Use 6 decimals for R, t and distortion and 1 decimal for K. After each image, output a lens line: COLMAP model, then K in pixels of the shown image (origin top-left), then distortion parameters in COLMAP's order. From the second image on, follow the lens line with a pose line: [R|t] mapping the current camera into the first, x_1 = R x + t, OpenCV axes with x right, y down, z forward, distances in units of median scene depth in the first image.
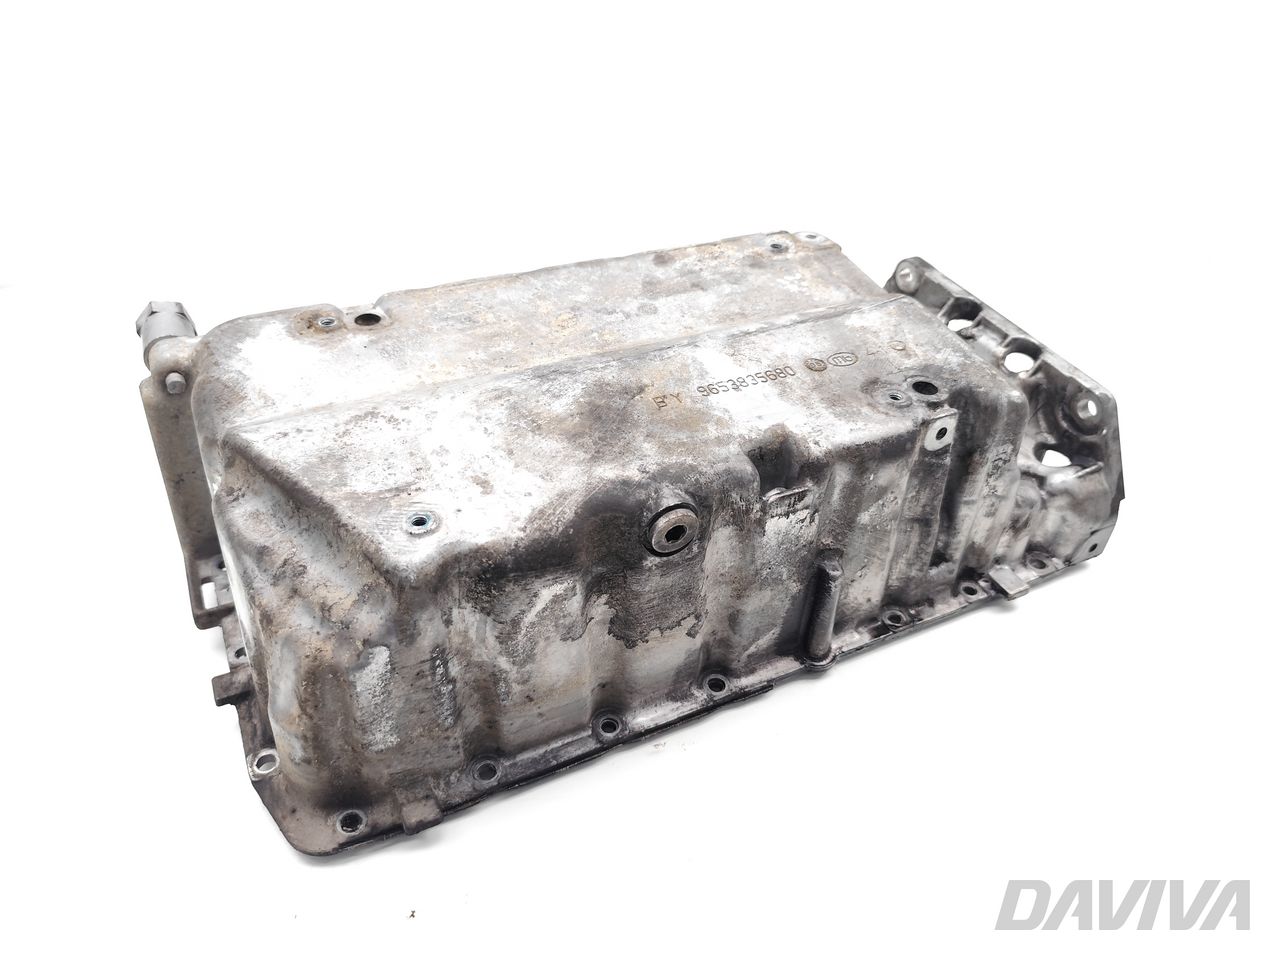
lens RADIAL K [[935.2, 0, 640.0], [0, 935.2, 480.0], [0, 0, 1]] dist [0.026589, -0.001480]
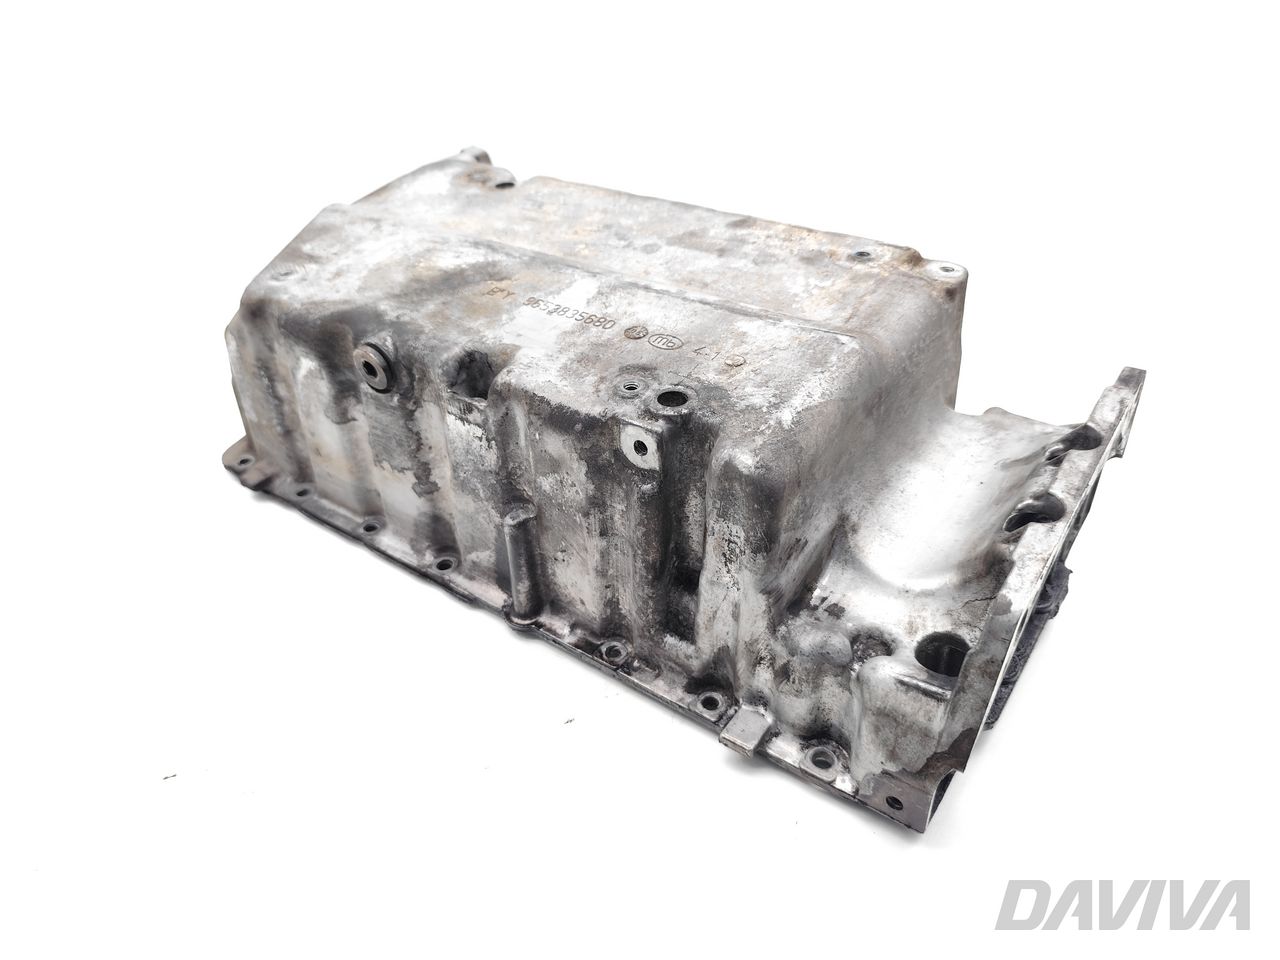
lens RADIAL K [[935.2, 0, 640.0], [0, 935.2, 480.0], [0, 0, 1]] dist [0.026589, -0.001480]
pose [[0.443173, 0.455665, -0.771989, 0.944455], [-0.488096, 0.844984, 0.218551, -0.200378], [0.751905, 0.279949, 0.596882, 0.501168]]
